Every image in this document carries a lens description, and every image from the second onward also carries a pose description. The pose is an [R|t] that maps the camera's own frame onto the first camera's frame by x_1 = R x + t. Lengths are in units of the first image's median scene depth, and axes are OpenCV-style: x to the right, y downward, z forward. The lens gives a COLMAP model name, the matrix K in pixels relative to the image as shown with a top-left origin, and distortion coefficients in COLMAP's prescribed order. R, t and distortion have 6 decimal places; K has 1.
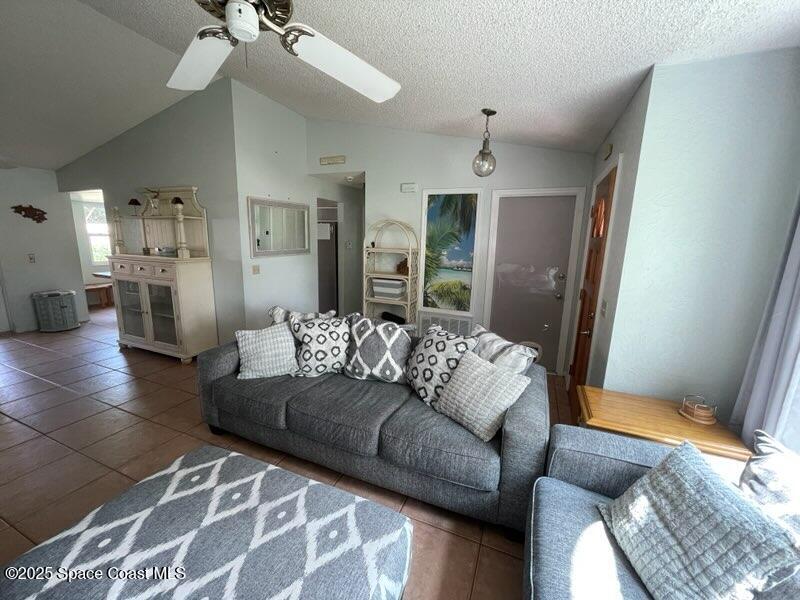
lens RADIAL K [[310.5, 0, 400.0], [0, 310.5, 300.0], [0, 0, 1]] dist [0.001644, 0.000250]
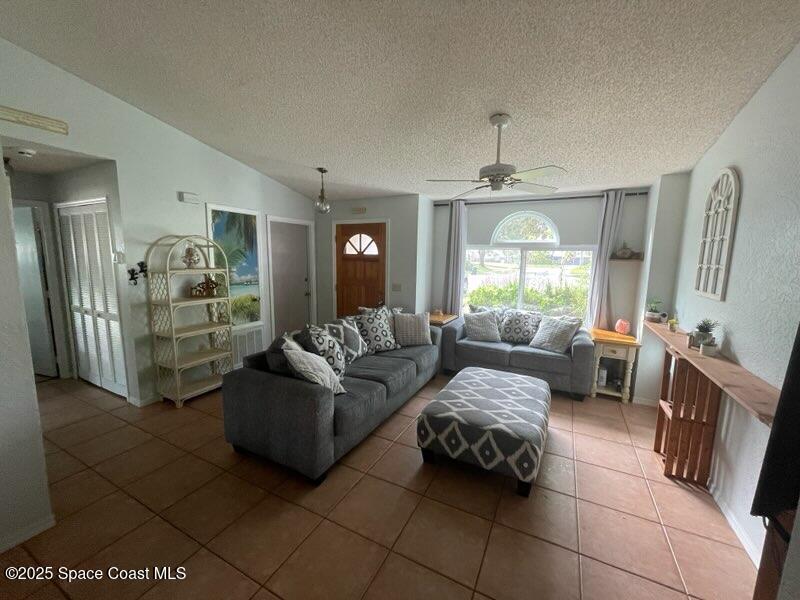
lens RADIAL K [[310.5, 0, 400.0], [0, 310.5, 300.0], [0, 0, 1]] dist [0.001644, 0.000250]
pose [[0.109129, -0.159766, 0.981104, -0.817081], [0.194516, 0.971350, 0.136541, -0.089783], [-0.974810, 0.175940, 0.137080, 0.362865]]
